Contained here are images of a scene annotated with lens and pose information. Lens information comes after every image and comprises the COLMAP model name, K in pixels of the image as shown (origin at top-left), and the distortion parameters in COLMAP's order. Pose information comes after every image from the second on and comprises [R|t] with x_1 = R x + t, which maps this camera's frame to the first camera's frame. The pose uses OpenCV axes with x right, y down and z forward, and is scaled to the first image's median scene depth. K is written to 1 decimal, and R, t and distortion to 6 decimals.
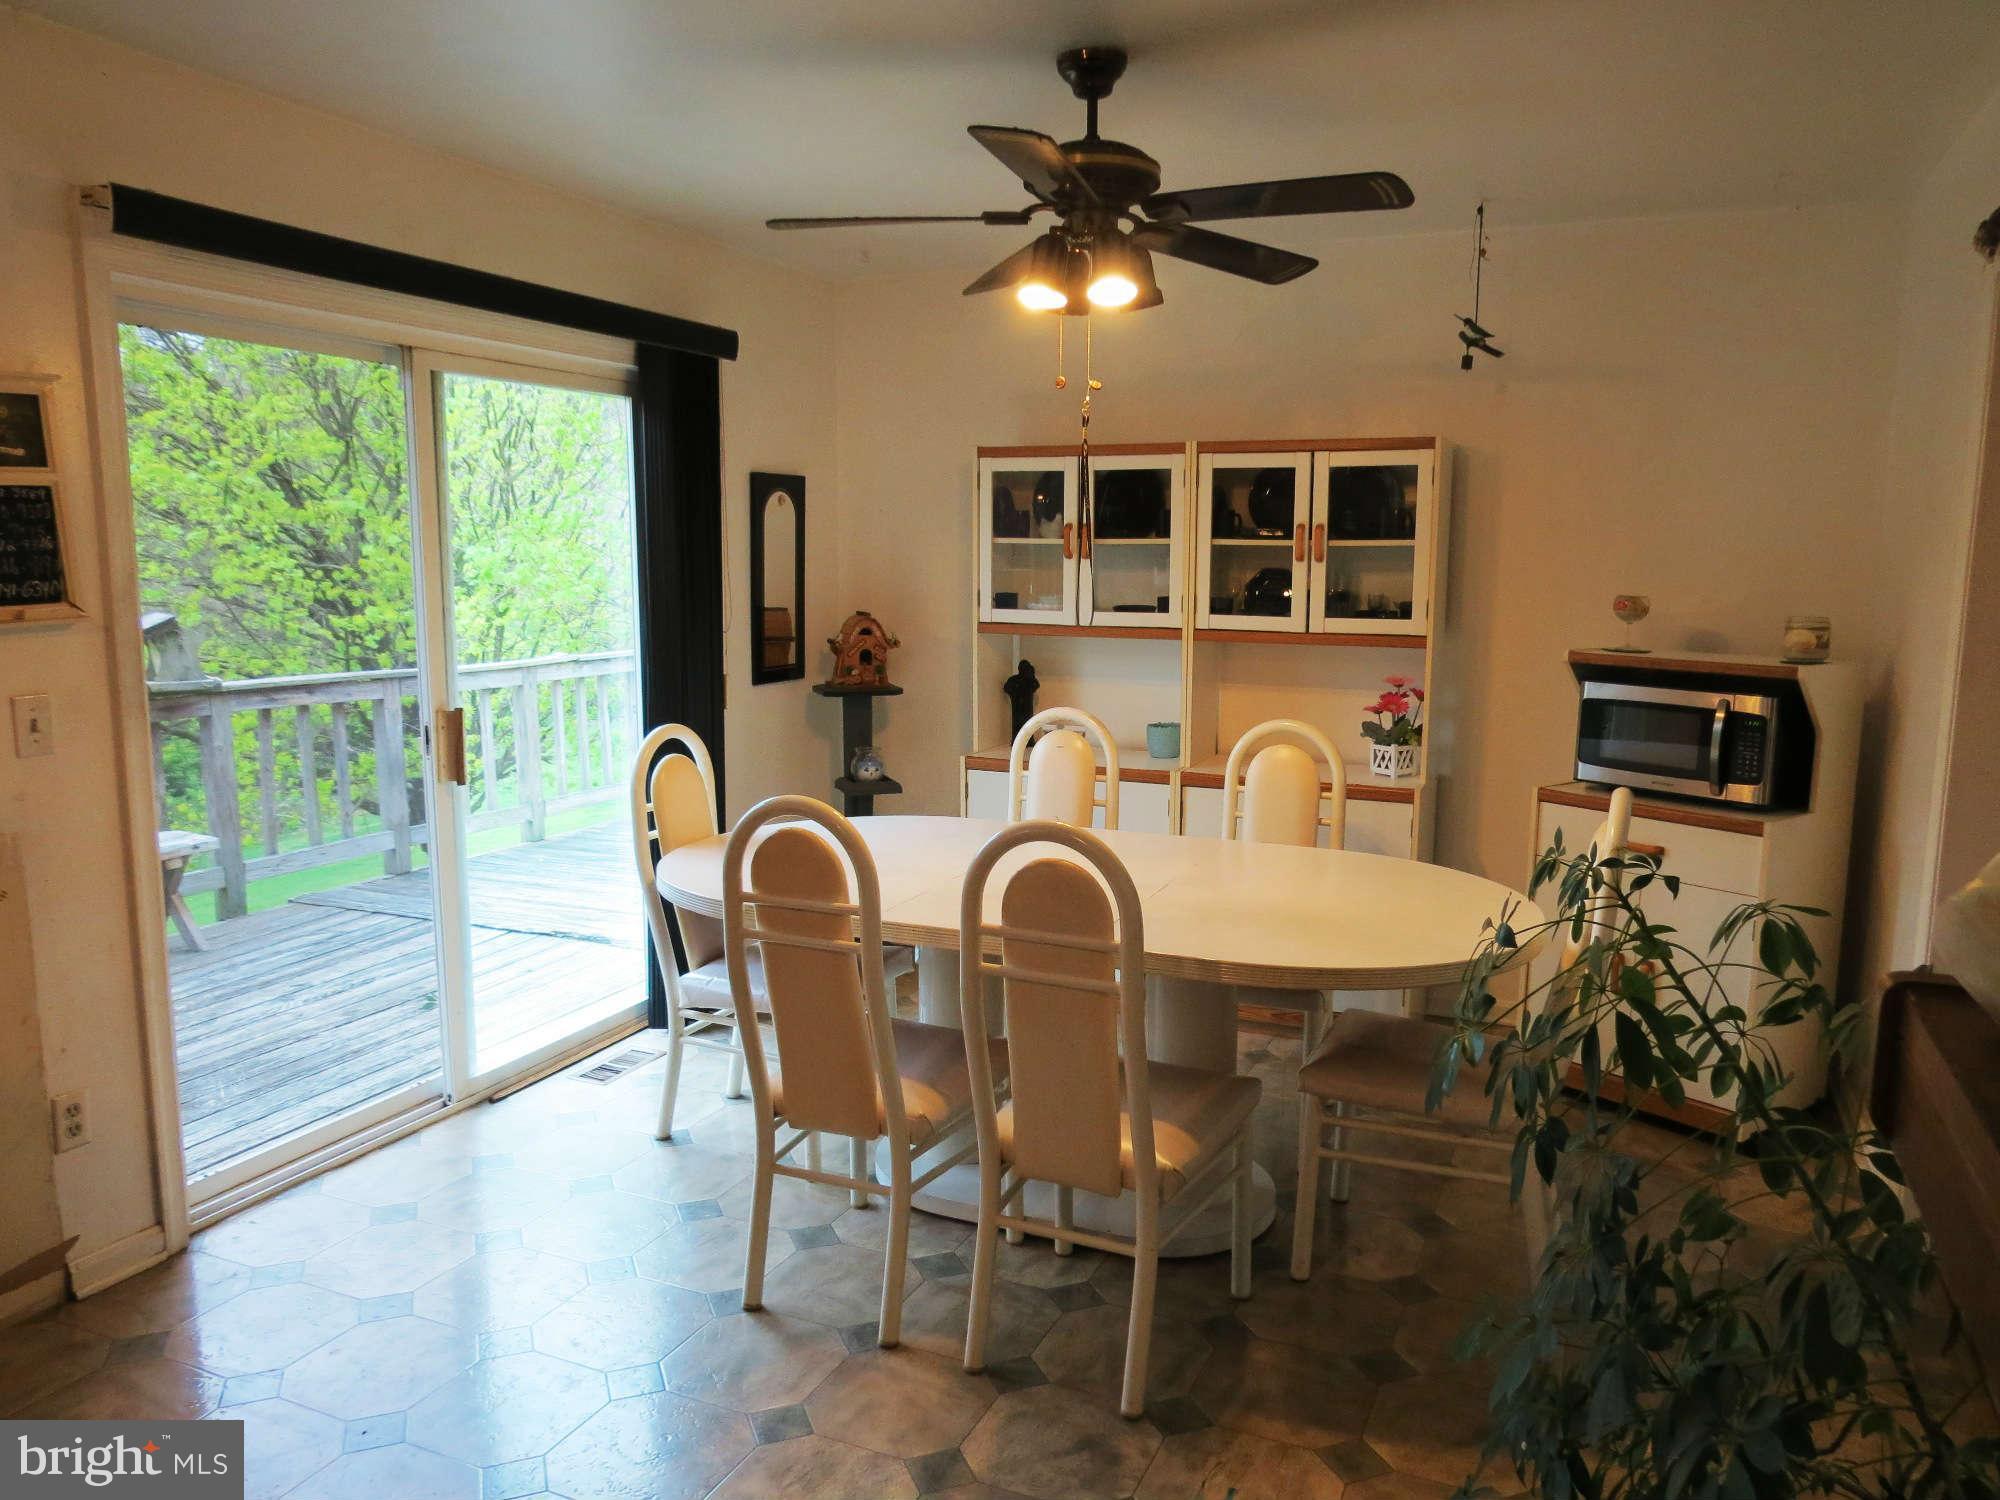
lens RADIAL K [[1423.3, 0, 1000.0], [0, 1423.3, 750.0], [0, 0, 1]] dist [-0.030845, 0.022875]
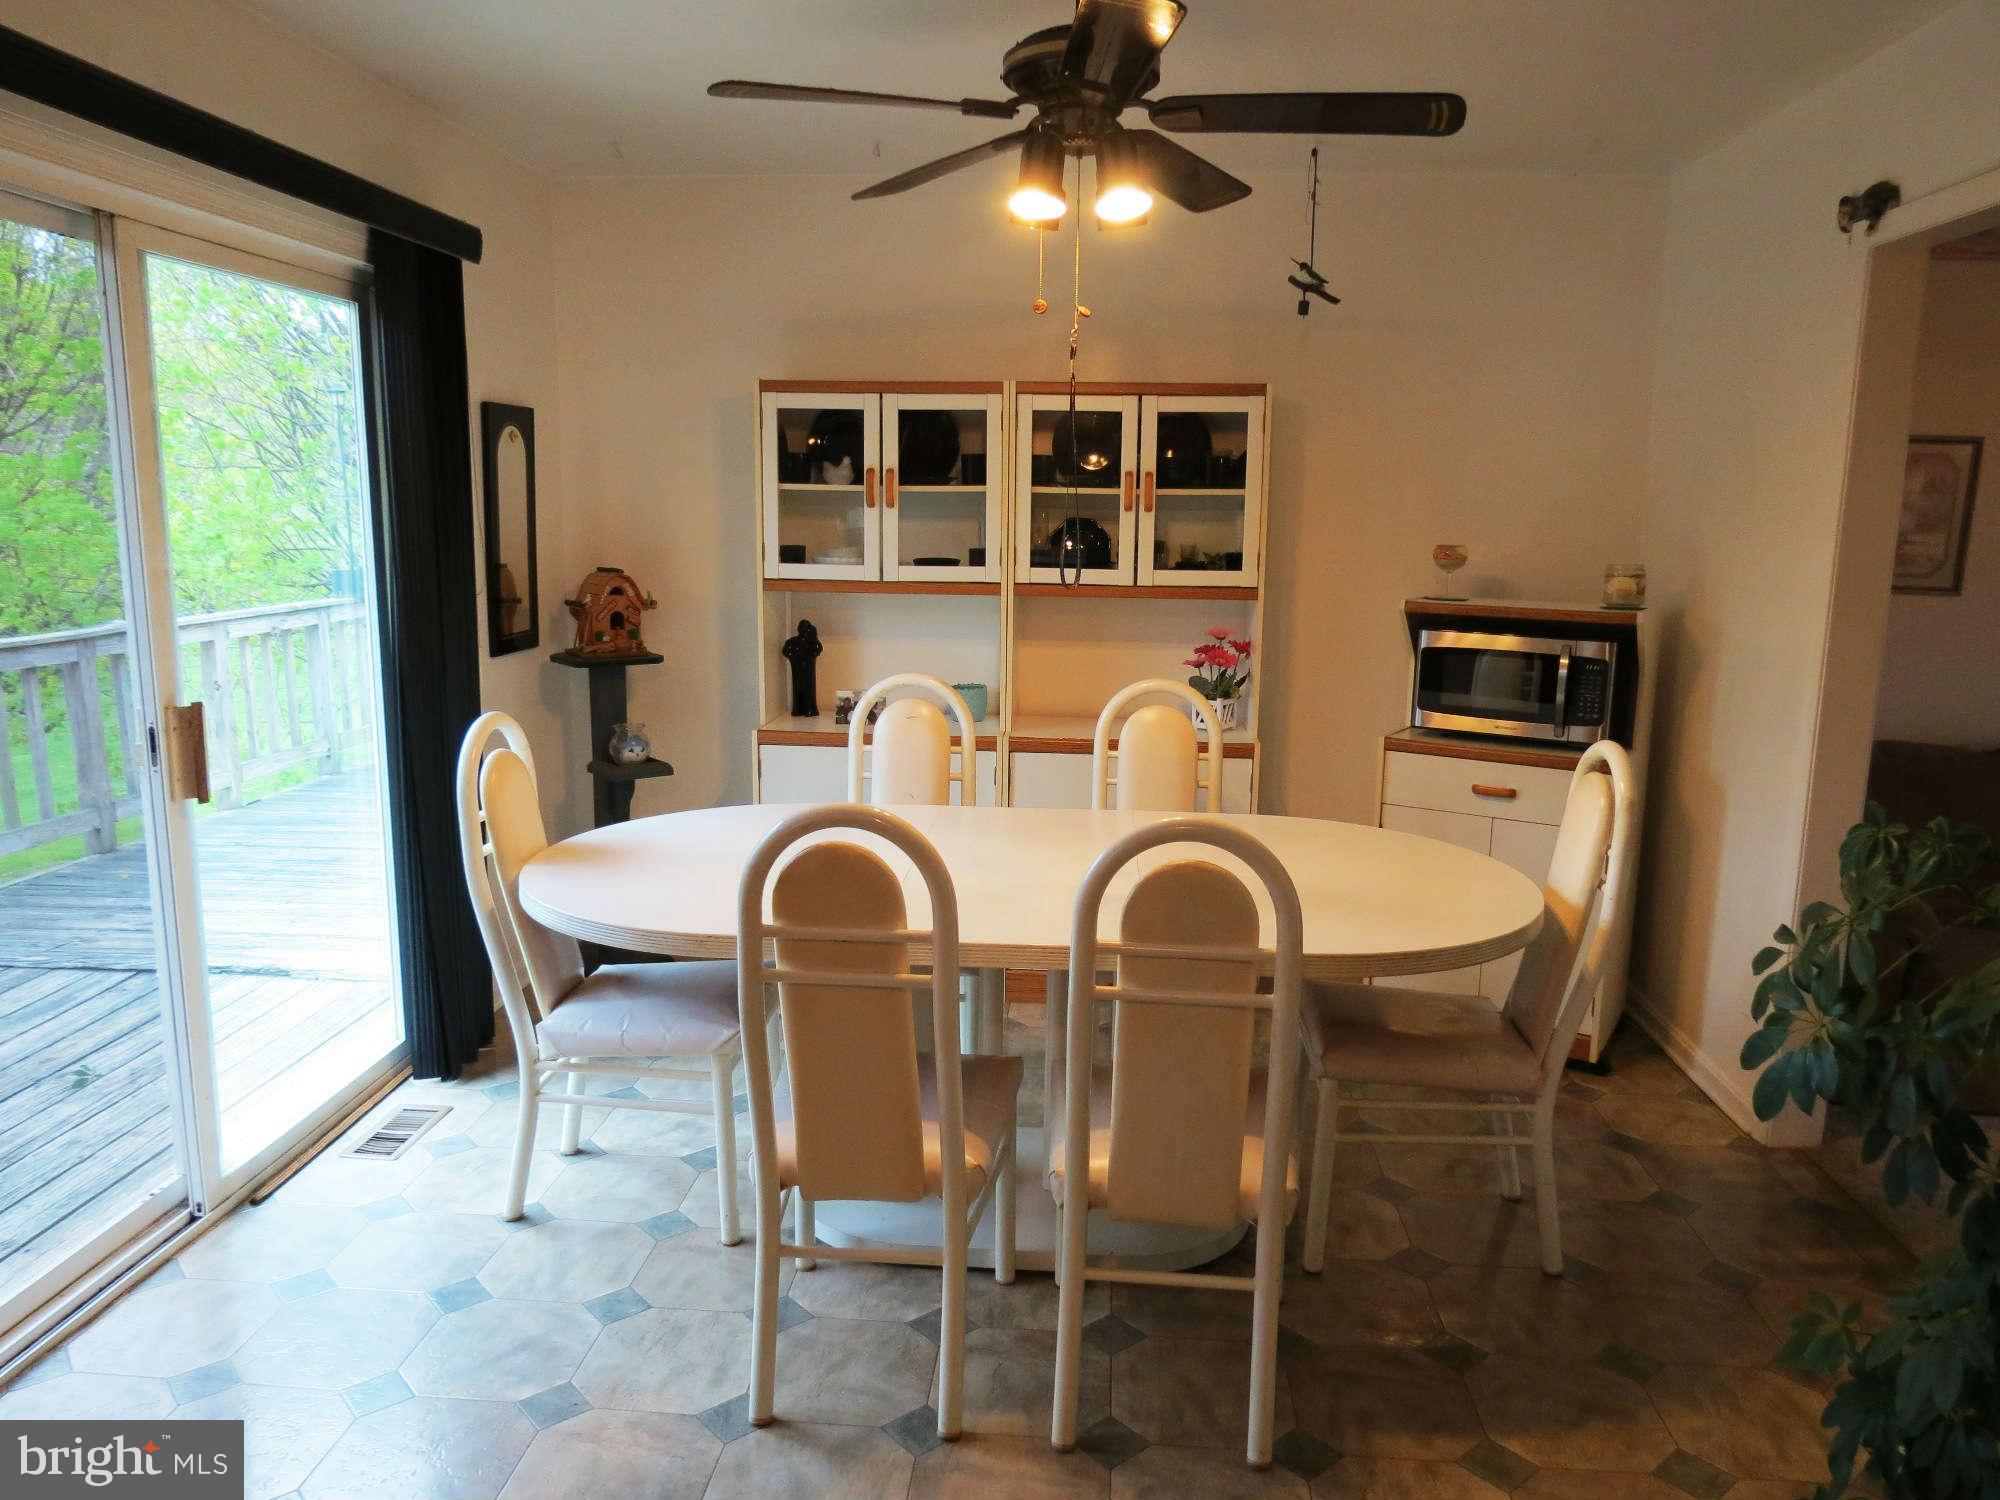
lens RADIAL K [[1423.3, 0, 1000.0], [0, 1423.3, 750.0], [0, 0, 1]] dist [-0.030845, 0.022875]
pose [[0.944392, -0.051478, 0.324768, -0.190016], [0.039783, 0.998302, 0.042551, -0.016675], [-0.326407, -0.027265, 0.944836, 0.122687]]
